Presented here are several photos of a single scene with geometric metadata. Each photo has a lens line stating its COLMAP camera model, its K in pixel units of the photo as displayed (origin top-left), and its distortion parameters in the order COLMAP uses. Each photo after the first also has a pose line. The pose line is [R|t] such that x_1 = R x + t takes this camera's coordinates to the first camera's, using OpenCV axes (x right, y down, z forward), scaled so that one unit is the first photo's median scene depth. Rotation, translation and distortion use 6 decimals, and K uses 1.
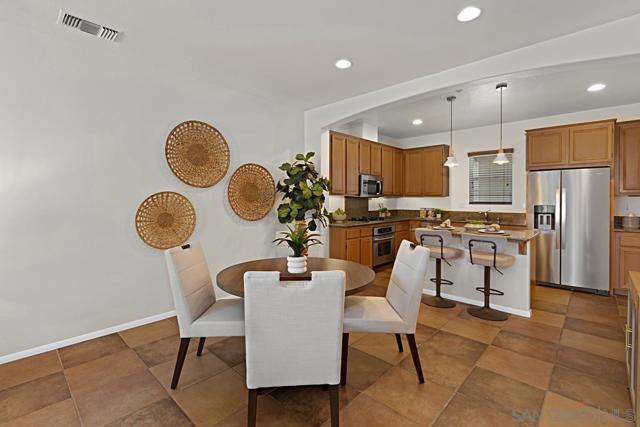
lens RADIAL K [[297.0, 0, 315.3], [0, 297.0, 201.1], [0, 0, 1]] dist [-0.001796, -0.000455]
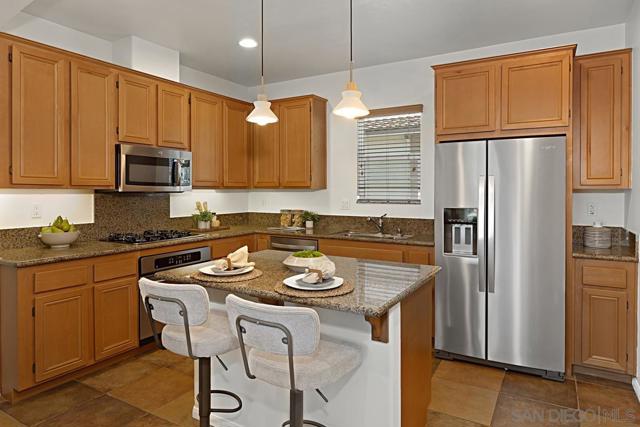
lens RADIAL K [[394.5, 0, 321.5], [0, 394.5, 193.5], [0, 0, 1]] dist [0.001665, 0.000974]
pose [[0.975108, -0.003972, 0.221694, 0.367287], [0.003340, 0.999989, 0.003226, -0.013473], [-0.221705, -0.002405, 0.975111, 0.364270]]
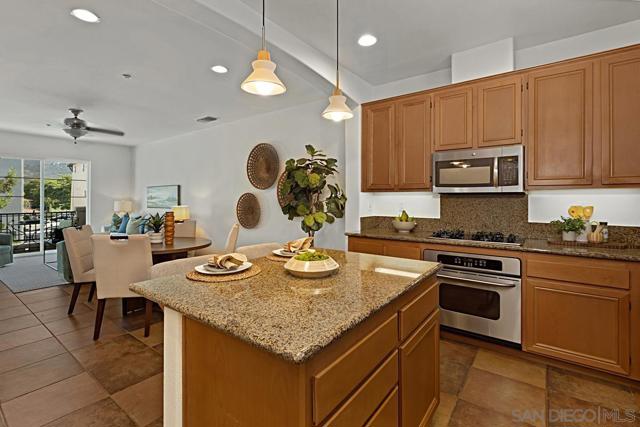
lens RADIAL K [[297.0, 0, 315.3], [0, 297.0, 201.1], [0, 0, 1]] dist [-0.001796, -0.000455]
pose [[0.107227, 0.004401, -0.994225, 0.778001], [-0.008974, 0.999954, 0.003458, 0.001634], [0.994194, 0.008551, 0.107262, 0.811064]]
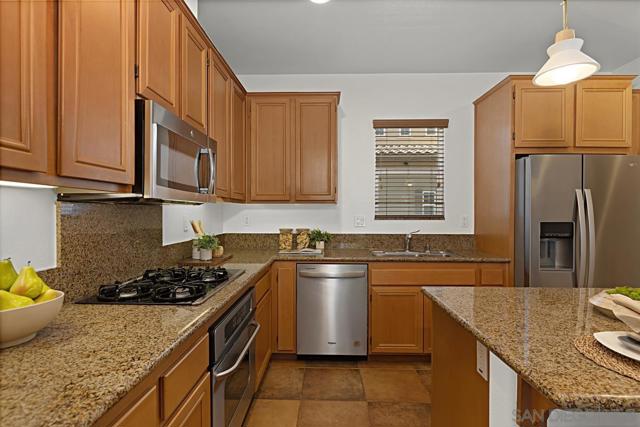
lens RADIAL K [[316.9, 0, 320.0], [0, 316.9, 213.5], [0, 0, 1]] dist [-0.001970, -0.000174]
pose [[0.742663, -0.004378, 0.669651, 0.102911], [0.003873, 0.999990, 0.002242, -0.002808], [-0.669654, 0.000928, 0.742672, 0.833185]]
